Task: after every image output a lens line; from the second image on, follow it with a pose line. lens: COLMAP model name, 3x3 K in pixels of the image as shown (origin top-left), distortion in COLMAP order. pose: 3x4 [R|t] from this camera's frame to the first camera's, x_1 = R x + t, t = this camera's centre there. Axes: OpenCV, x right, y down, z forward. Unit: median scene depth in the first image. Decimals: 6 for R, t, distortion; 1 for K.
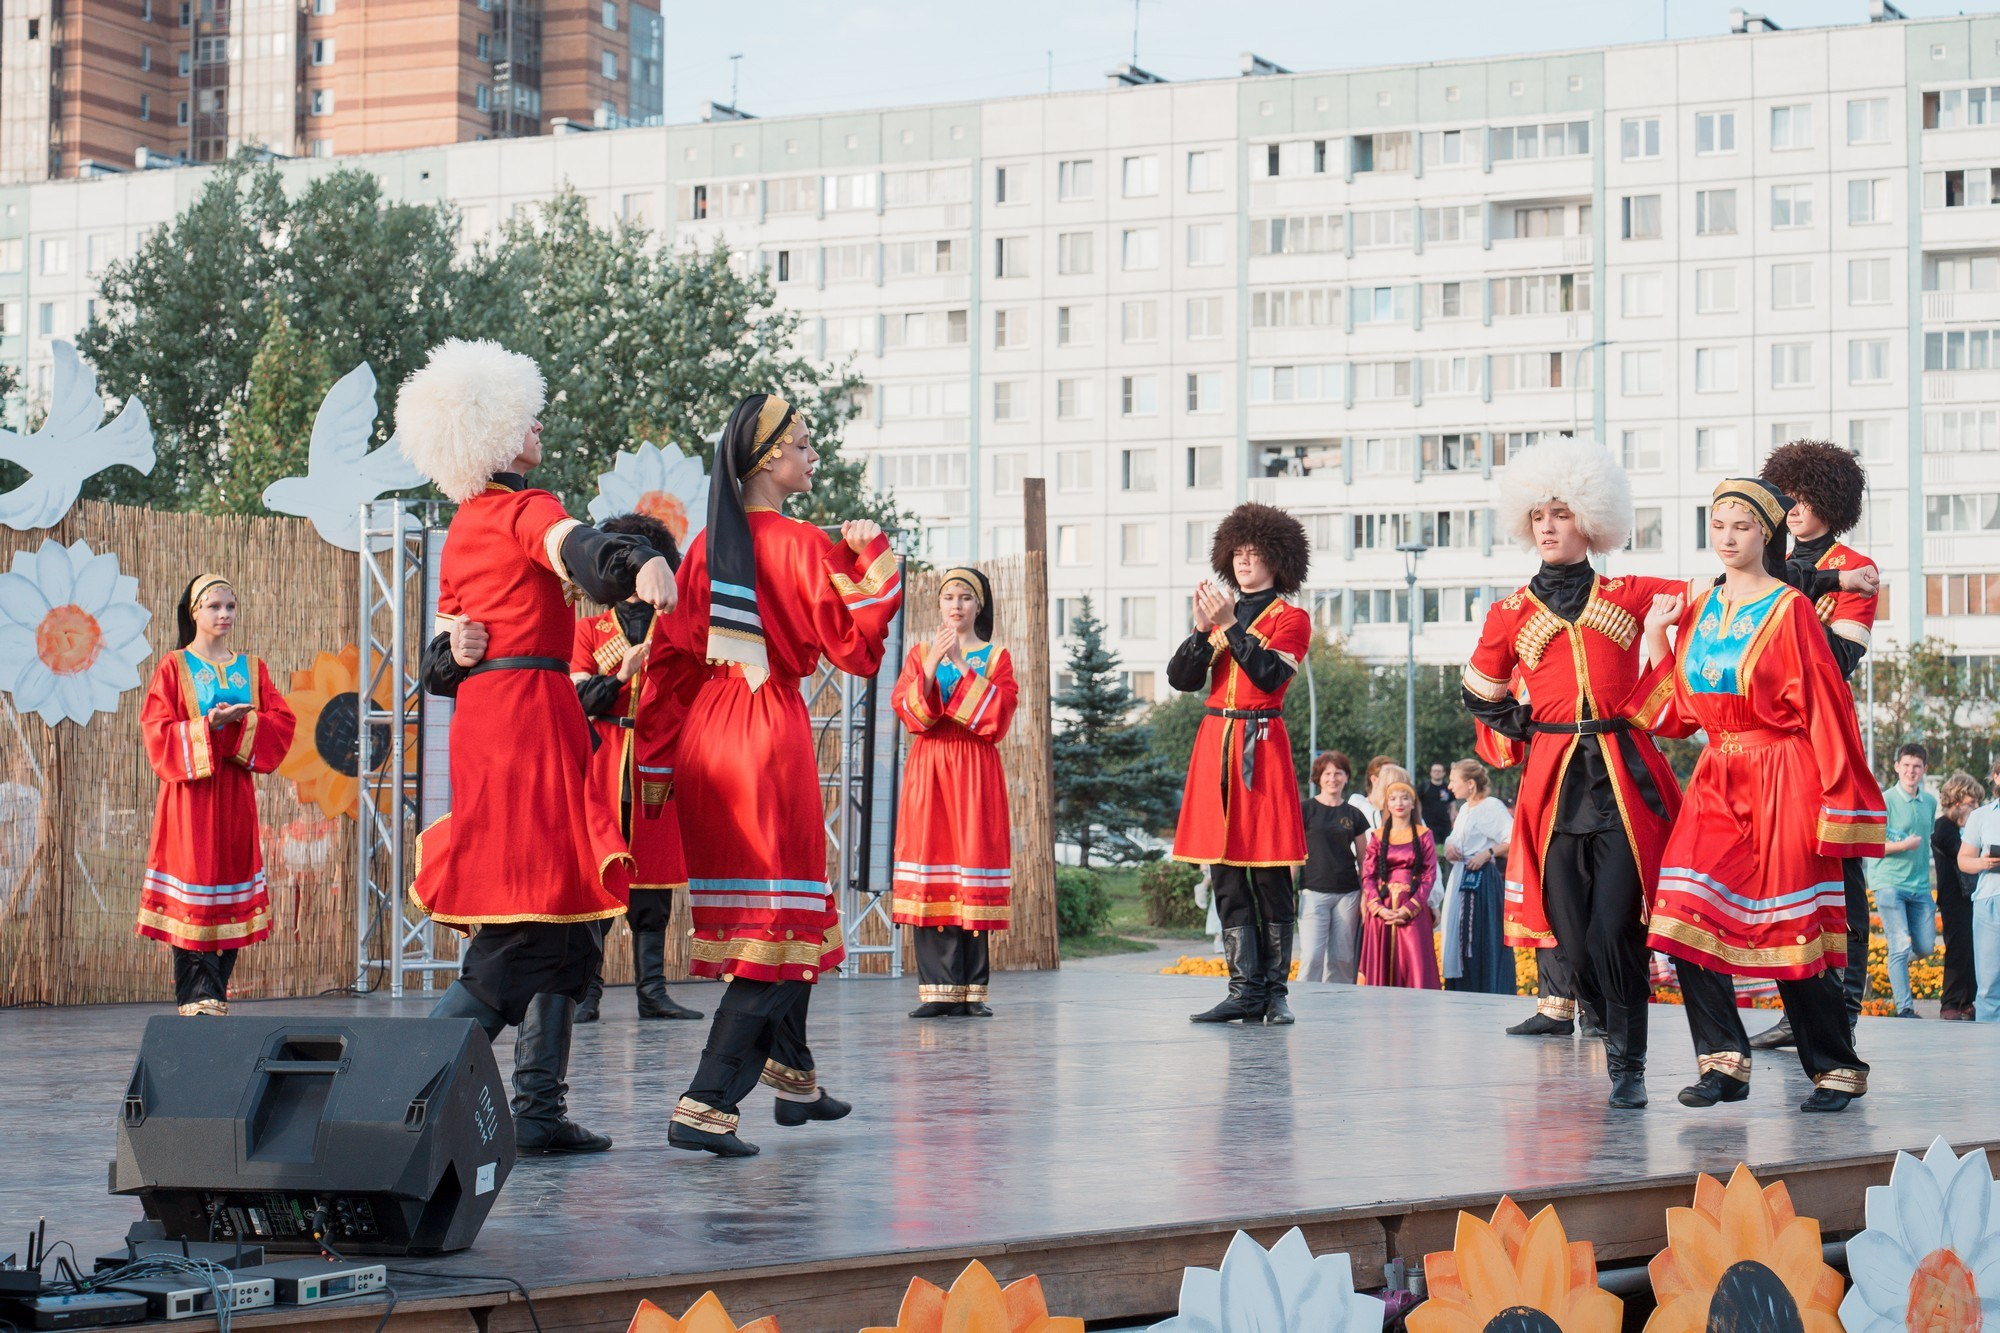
lens RADIAL K [[3481.5, 0, 997.4], [0, 3481.5, 664.2], [0, 0, 1]] dist [-0.011787, 0.000000]
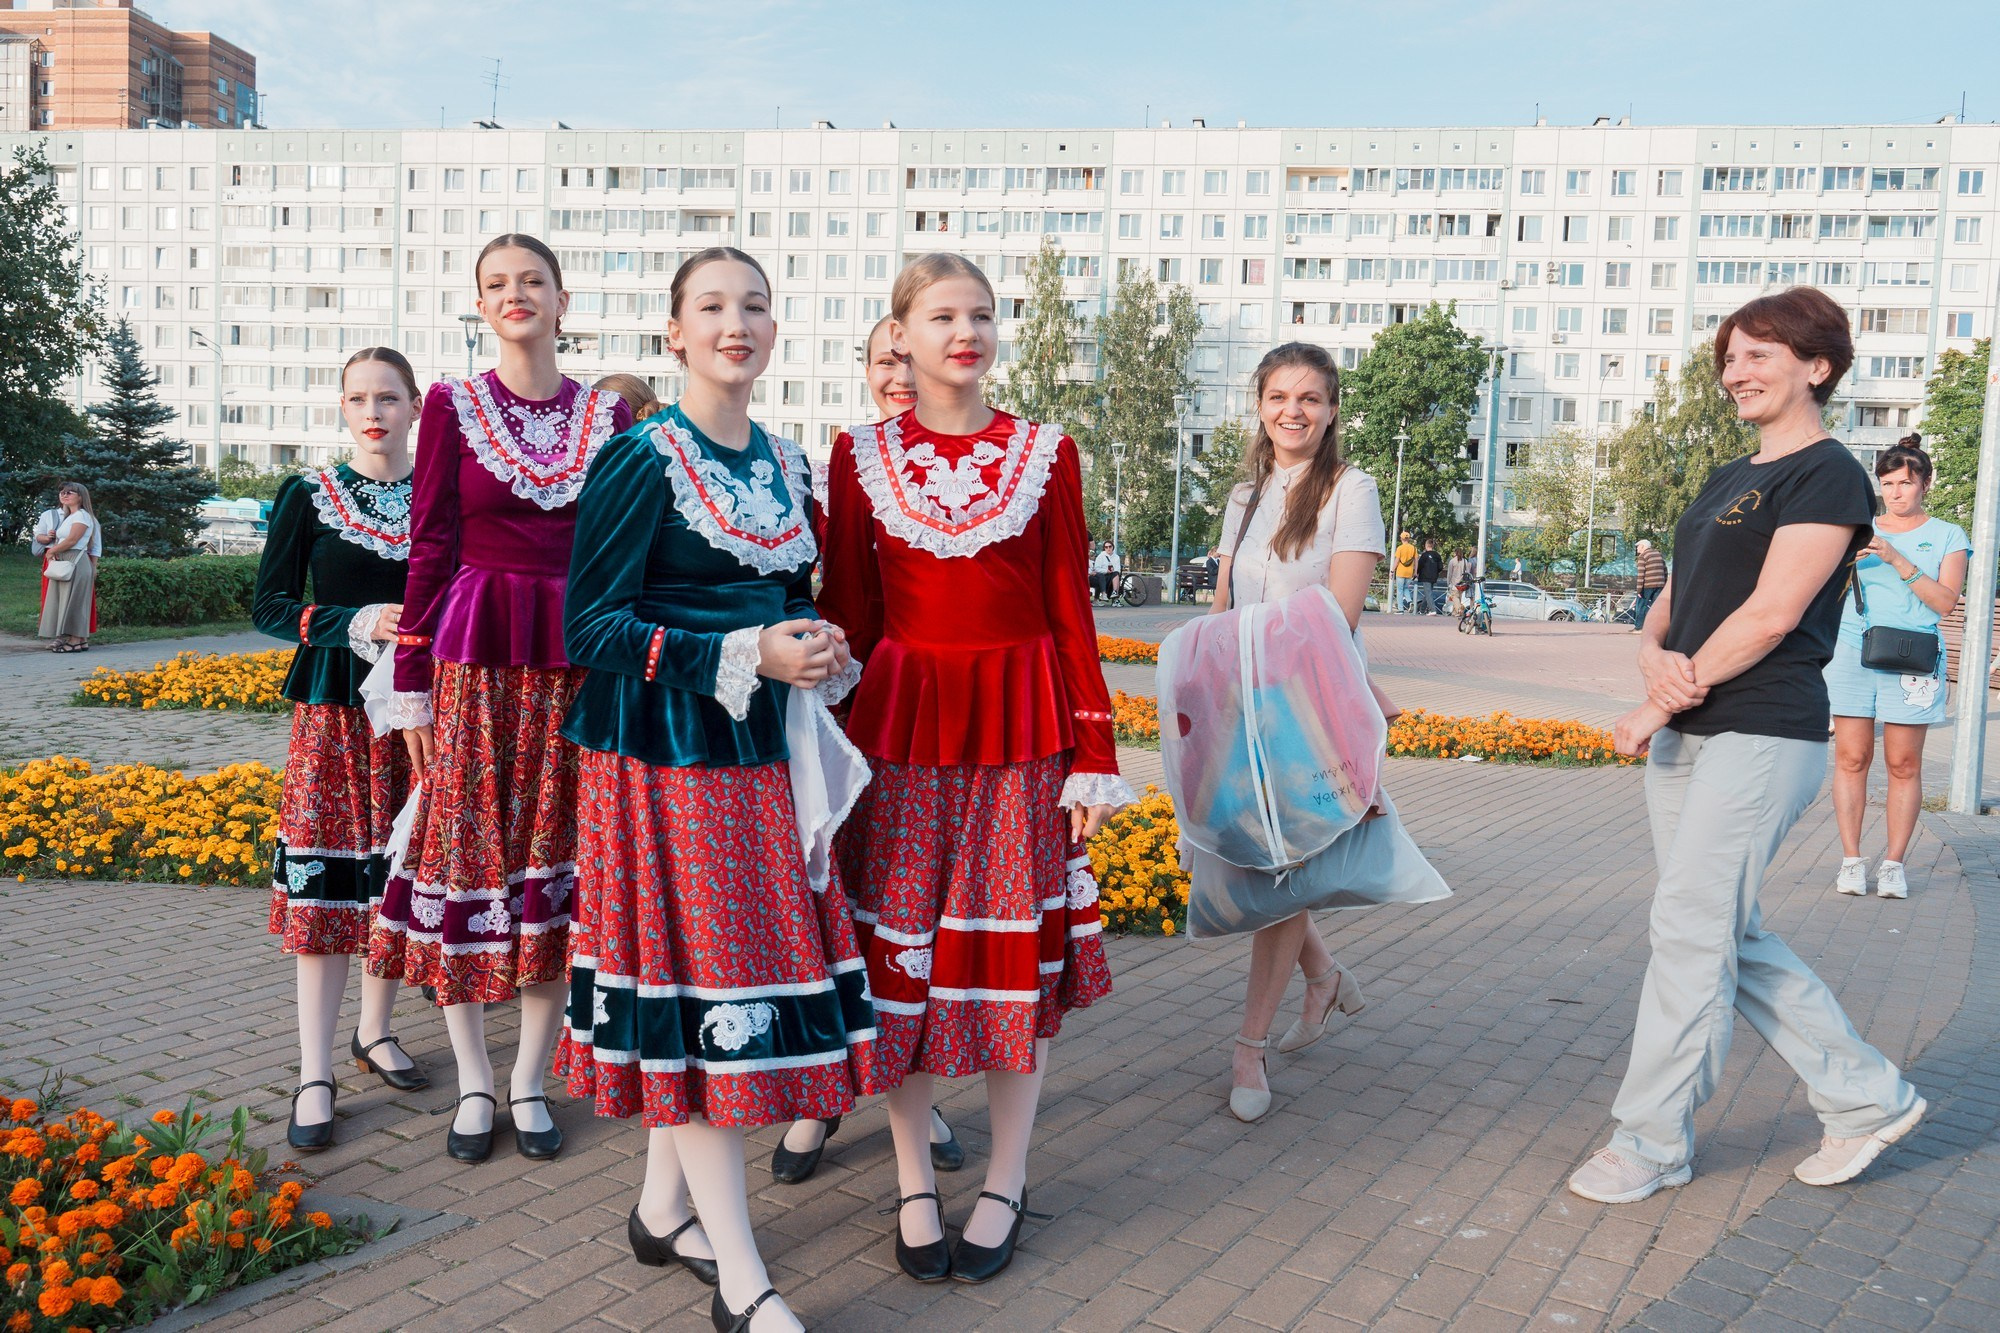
lens RADIAL K [[1596.9, 0, 998.1], [0, 1596.9, 669.0], [0, 0, 1]] dist [-0.002745, 0.000584]
pose [[0.949076, 0.010335, 0.314878, 0.034307], [-0.048640, 0.992285, 0.114038, 0.005064], [-0.311270, -0.123546, 0.942257, 0.105667]]
